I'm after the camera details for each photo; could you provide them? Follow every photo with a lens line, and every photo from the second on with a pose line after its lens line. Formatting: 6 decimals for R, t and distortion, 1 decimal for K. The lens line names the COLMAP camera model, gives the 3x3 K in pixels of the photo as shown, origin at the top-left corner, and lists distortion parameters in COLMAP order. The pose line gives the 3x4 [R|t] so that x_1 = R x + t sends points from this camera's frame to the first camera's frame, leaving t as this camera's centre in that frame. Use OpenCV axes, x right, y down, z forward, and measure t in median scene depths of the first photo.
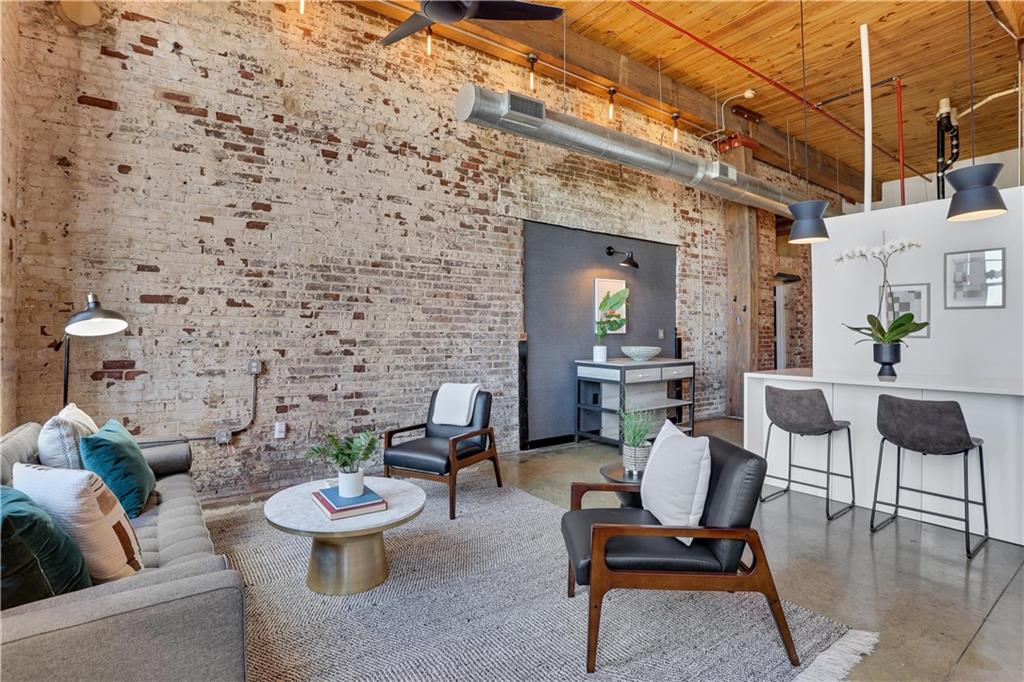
lens RADIAL K [[502.7, 0, 511.4], [0, 502.7, 324.8], [0, 0, 1]] dist [-0.069736, 0.028542]
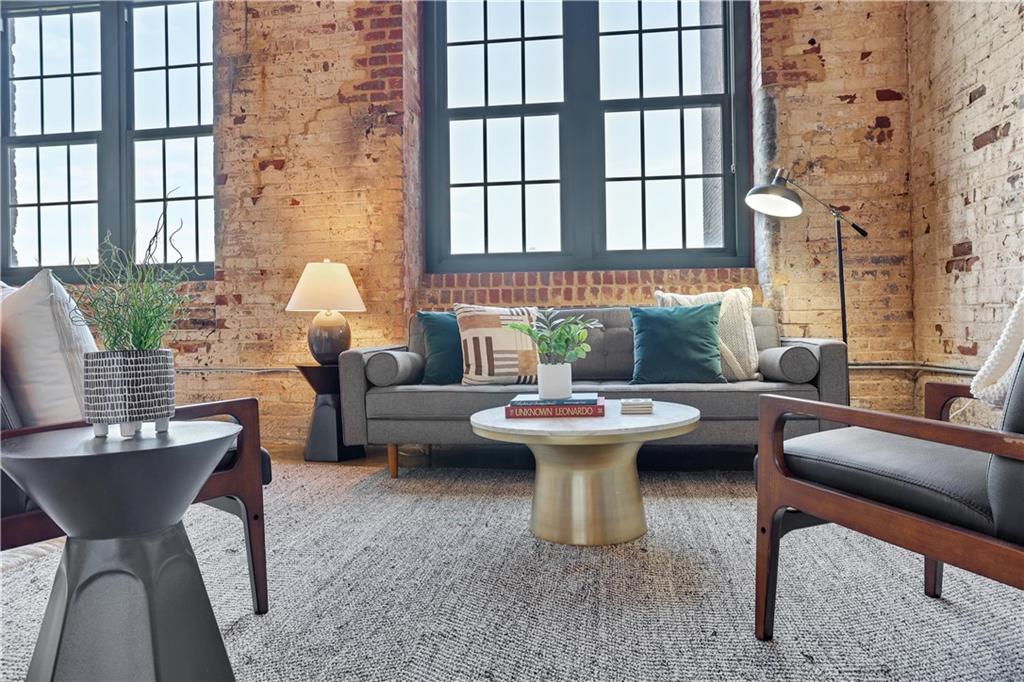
lens RADIAL K [[704.0, 0, 504.2], [0, 704.0, 322.2], [0, 0, 1]] dist [-0.037103, 0.044897]
pose [[-0.692507, 0.005297, -0.721392, 0.264848], [0.029079, 0.999365, -0.020576, 0.143798], [0.720825, -0.035227, -0.692221, 0.938541]]
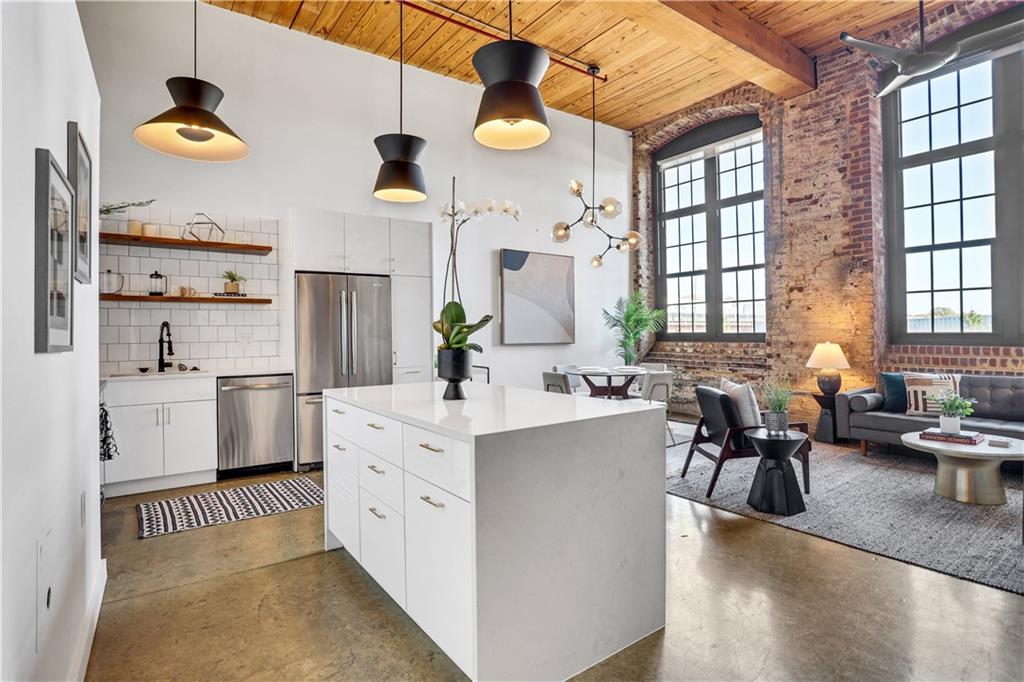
lens RADIAL K [[503.8, 0, 510.1], [0, 503.8, 328.5], [0, 0, 1]] dist [-0.065401, 0.025157]
pose [[-0.999917, 0.012860, -0.000769, 0.593572], [0.012875, 0.999610, -0.024793, 0.023016], [0.000450, -0.024801, -0.999692, 1.425726]]
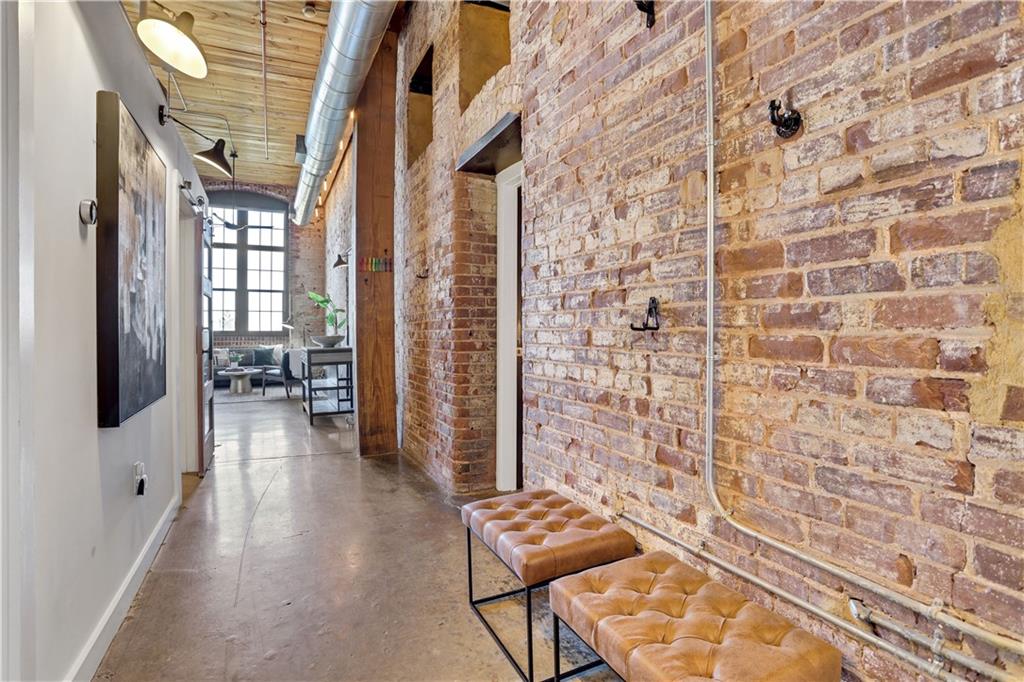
lens RADIAL K [[527.7, 0, 515.3], [0, 527.7, 334.7], [0, 0, 1]] dist [-0.066886, 0.026212]
pose [[-0.182817, 0.006001, -0.983129, 1.893278], [0.024980, 0.999687, 0.001457, 0.071546], [0.982830, -0.024293, -0.182909, 2.249960]]
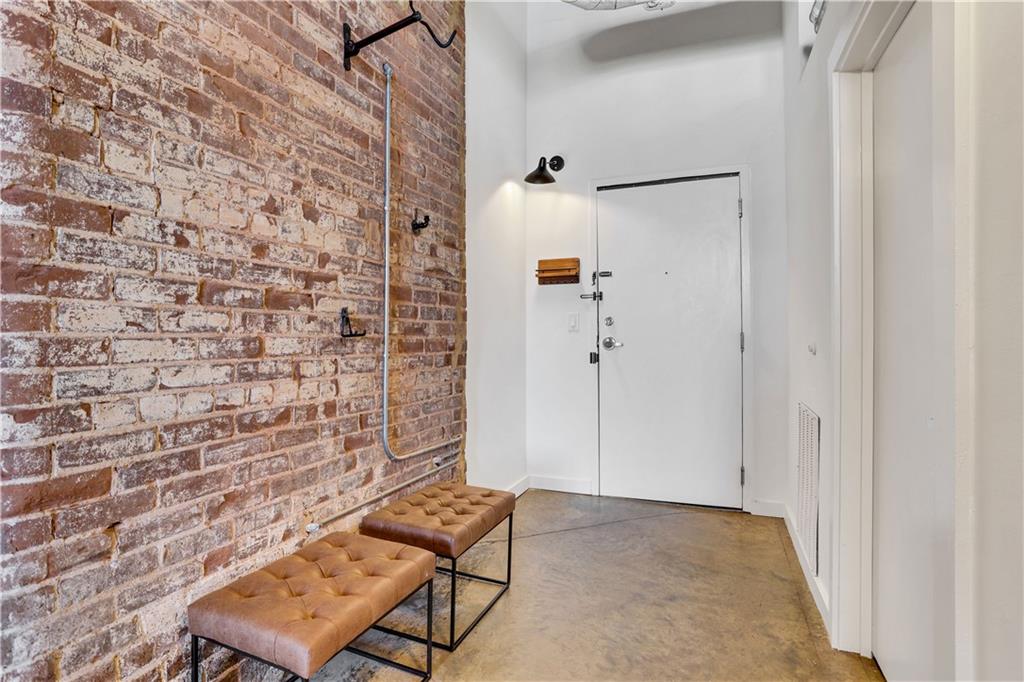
lens RADIAL K [[502.7, 0, 515.5], [0, 502.7, 337.5], [0, 0, 1]] dist [-0.069736, 0.028542]
pose [[0.849755, -0.004645, 0.527157, 1.495635], [-0.011070, 0.999583, 0.026651, 0.061758], [-0.527062, -0.028483, 0.849350, 1.928993]]
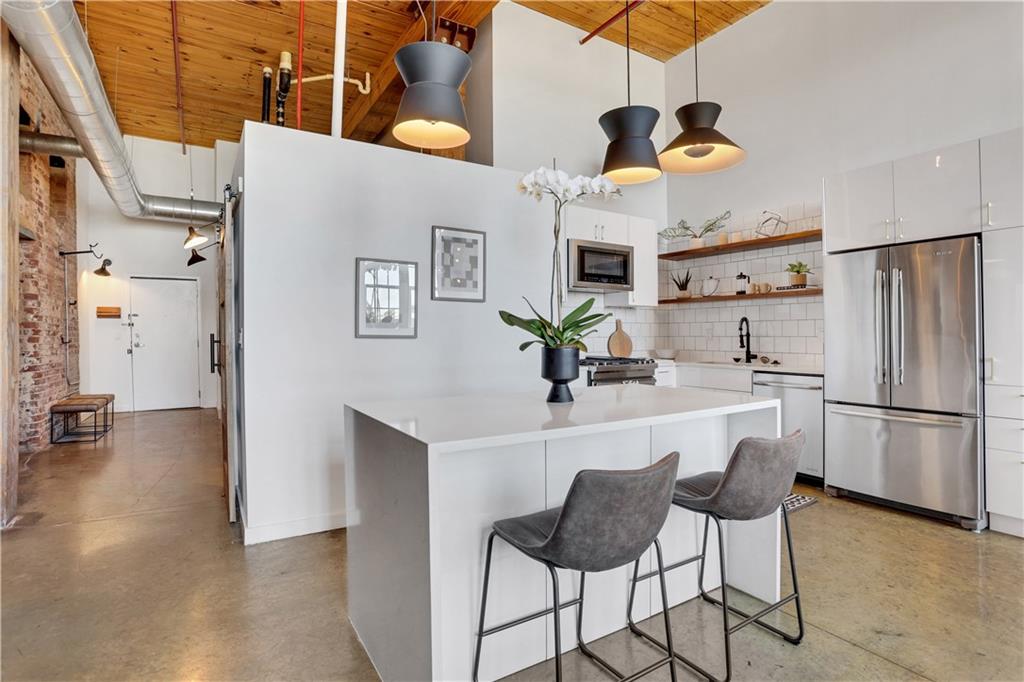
lens RADIAL K [[502.7, 0, 504.4], [0, 502.7, 328.8], [0, 0, 1]] dist [-0.069736, 0.028542]
pose [[0.074559, 0.008740, 0.997178, 0.136596], [-0.014559, 0.999865, -0.007675, 0.018011], [-0.997110, -0.013946, 0.074676, 0.876590]]
